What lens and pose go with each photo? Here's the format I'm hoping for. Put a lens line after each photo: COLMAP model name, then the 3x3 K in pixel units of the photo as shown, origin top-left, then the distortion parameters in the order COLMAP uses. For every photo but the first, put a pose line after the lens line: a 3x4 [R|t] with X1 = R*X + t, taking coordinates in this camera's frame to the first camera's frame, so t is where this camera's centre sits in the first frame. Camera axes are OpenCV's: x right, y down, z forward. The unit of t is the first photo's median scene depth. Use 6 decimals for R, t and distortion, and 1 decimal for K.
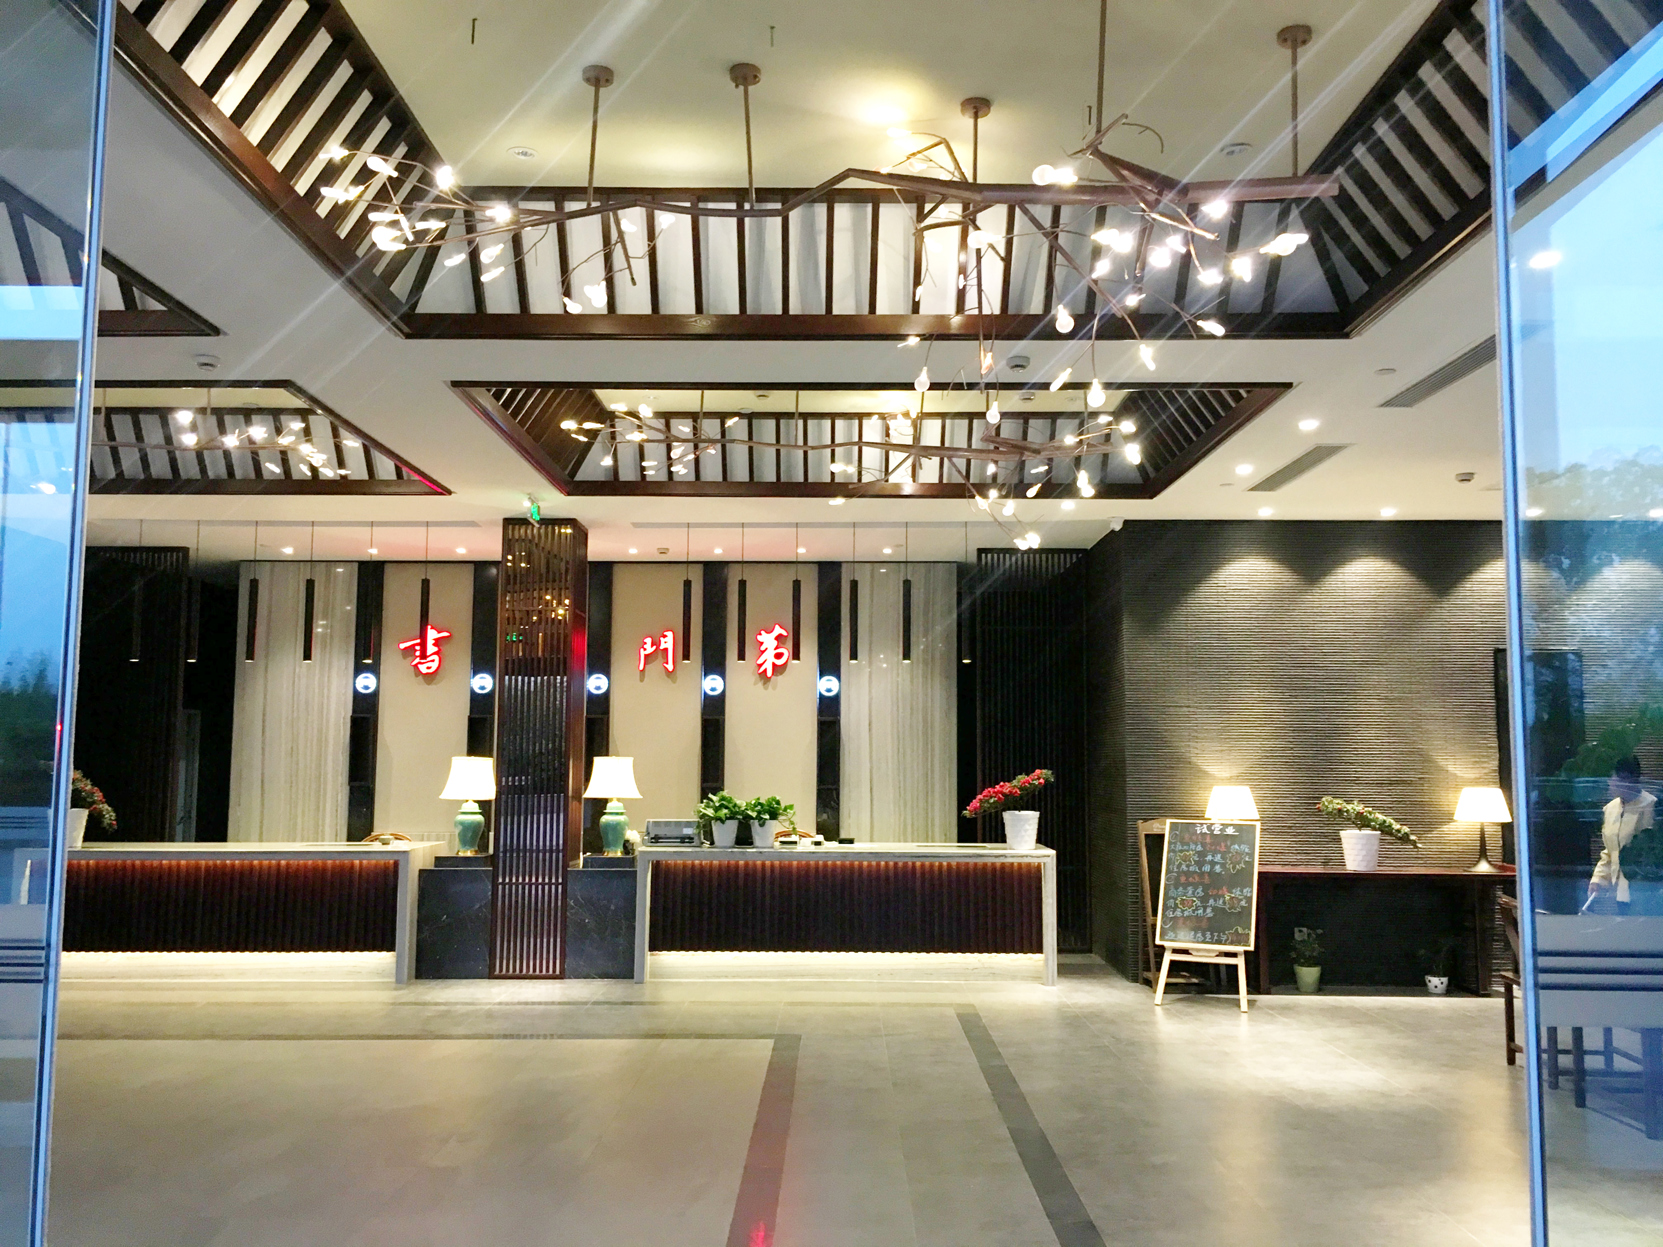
lens RADIAL K [[1398.3, 0, 823.5], [0, 1398.3, 579.0], [0, 0, 1]] dist [0.044635, -0.001585]
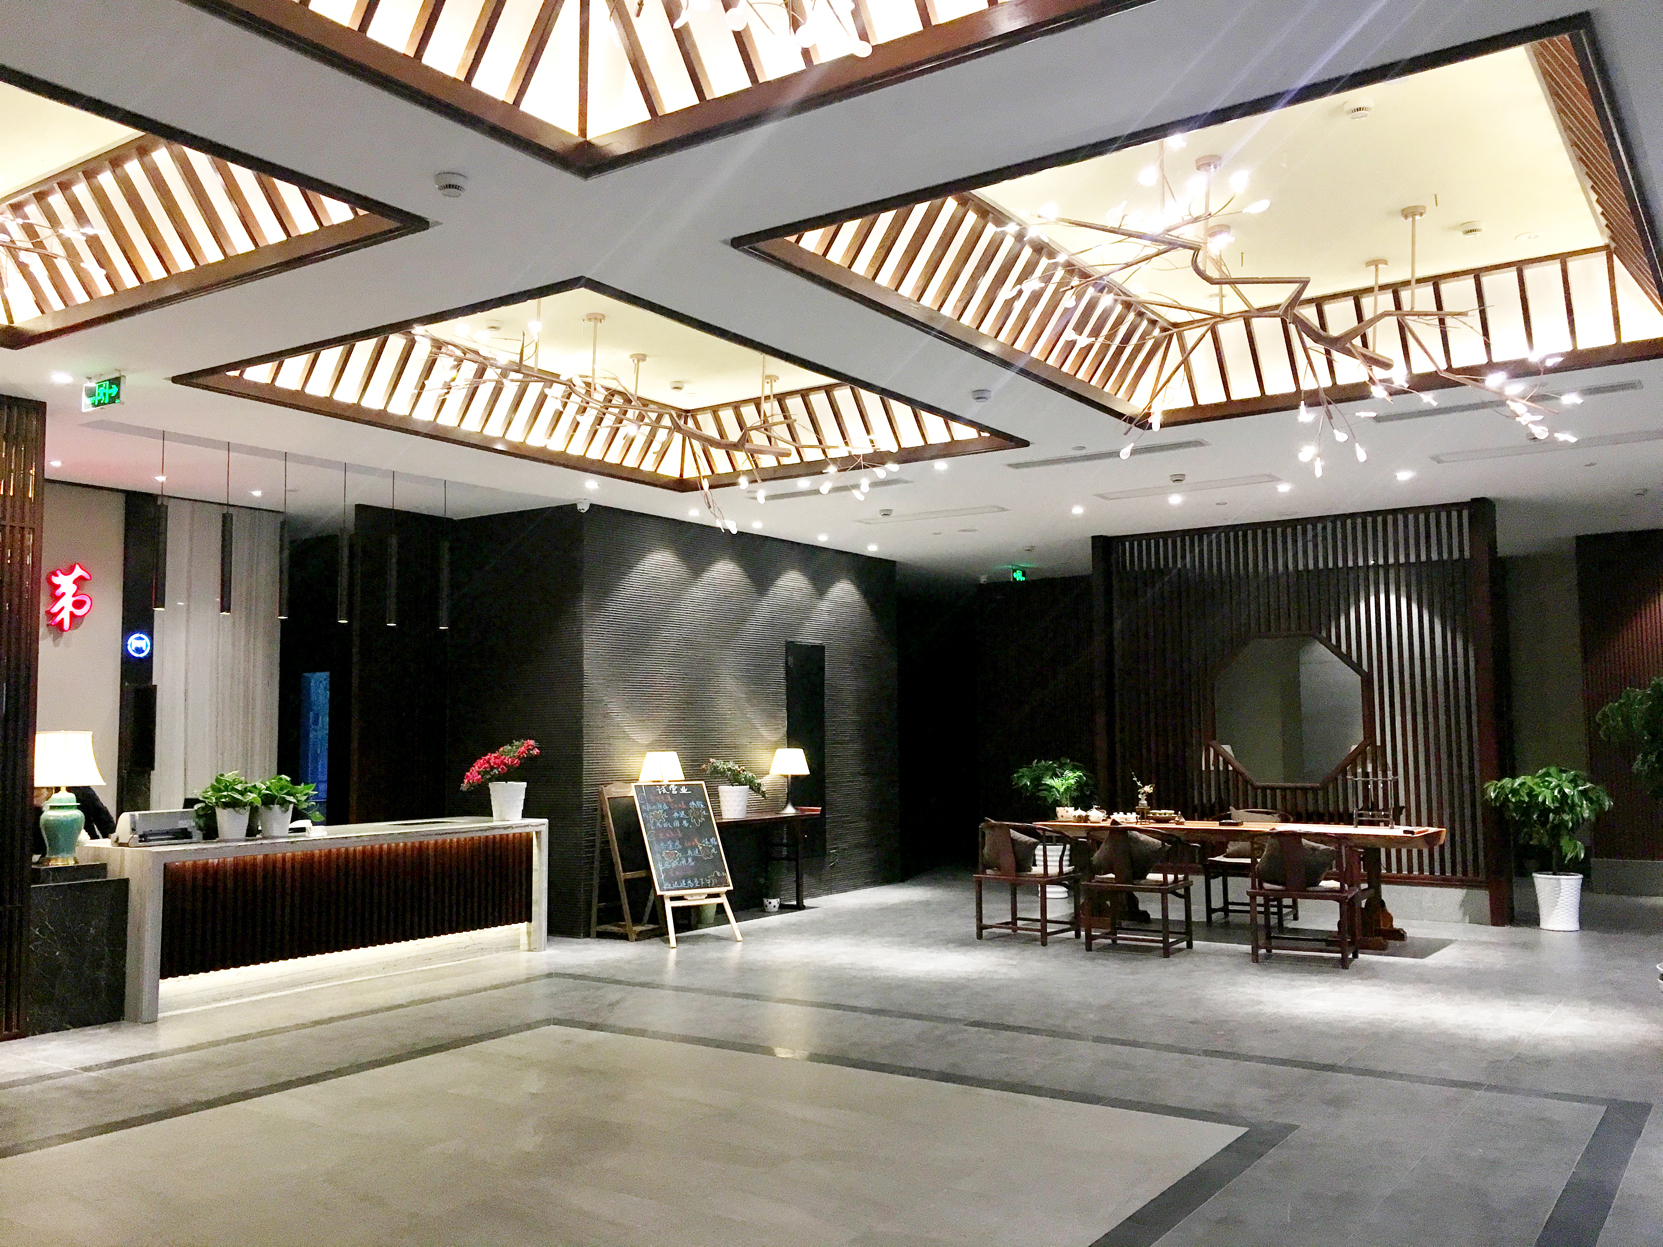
lens RADIAL K [[1432.5, 0, 831.5], [0, 1432.5, 623.5], [0, 0, 1]] dist [0.003981, 0.000401]
pose [[0.548070, 0.055942, 0.834560, -0.582952], [-0.089280, 0.995973, -0.008130, 0.043489], [-0.831654, -0.070054, 0.550857, 0.268880]]
